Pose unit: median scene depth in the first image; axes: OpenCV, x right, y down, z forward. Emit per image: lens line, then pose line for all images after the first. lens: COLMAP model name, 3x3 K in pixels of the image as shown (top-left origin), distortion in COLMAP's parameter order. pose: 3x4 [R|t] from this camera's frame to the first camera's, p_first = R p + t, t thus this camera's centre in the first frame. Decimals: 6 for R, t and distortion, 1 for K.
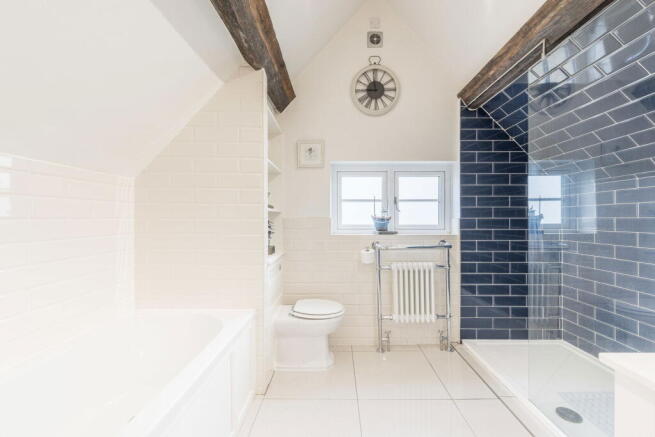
lens RADIAL K [[267.0, 0, 333.2], [0, 267.0, 224.8], [0, 0, 1]] dist [0.002678, -0.001582]
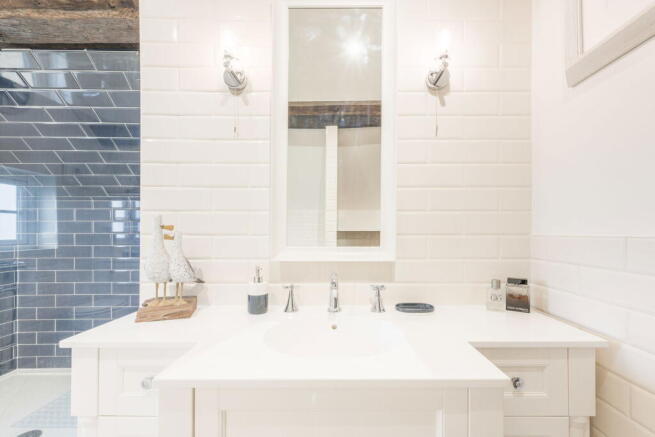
lens RADIAL K [[271.0, 0, 343.3], [0, 271.0, 227.4], [0, 0, 1]] dist [0.001375, -0.000539]
pose [[-0.015981, 0.025976, 0.999535, -0.085204], [0.021654, 0.999437, -0.025627, 0.001758], [-0.999638, 0.021234, -0.016535, -0.091939]]
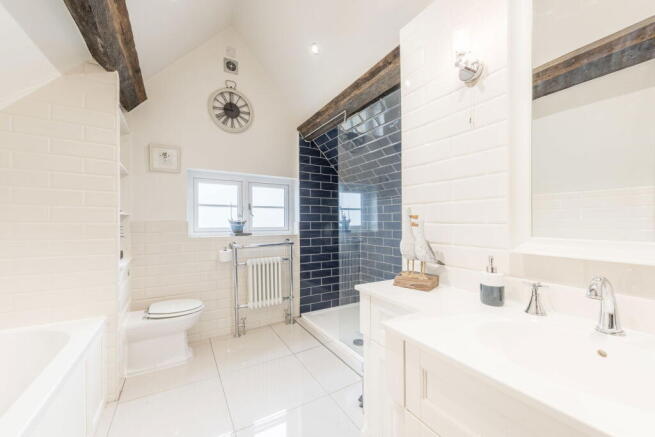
lens RADIAL K [[257.8, 0, 325.3], [0, 257.8, 214.8], [0, 0, 1]] dist [0.011156, -0.000234]
pose [[0.862146, 0.013584, 0.506477, -0.070497], [0.011792, 0.998832, -0.046862, 0.002644], [-0.506522, 0.046374, 0.860979, -0.188682]]
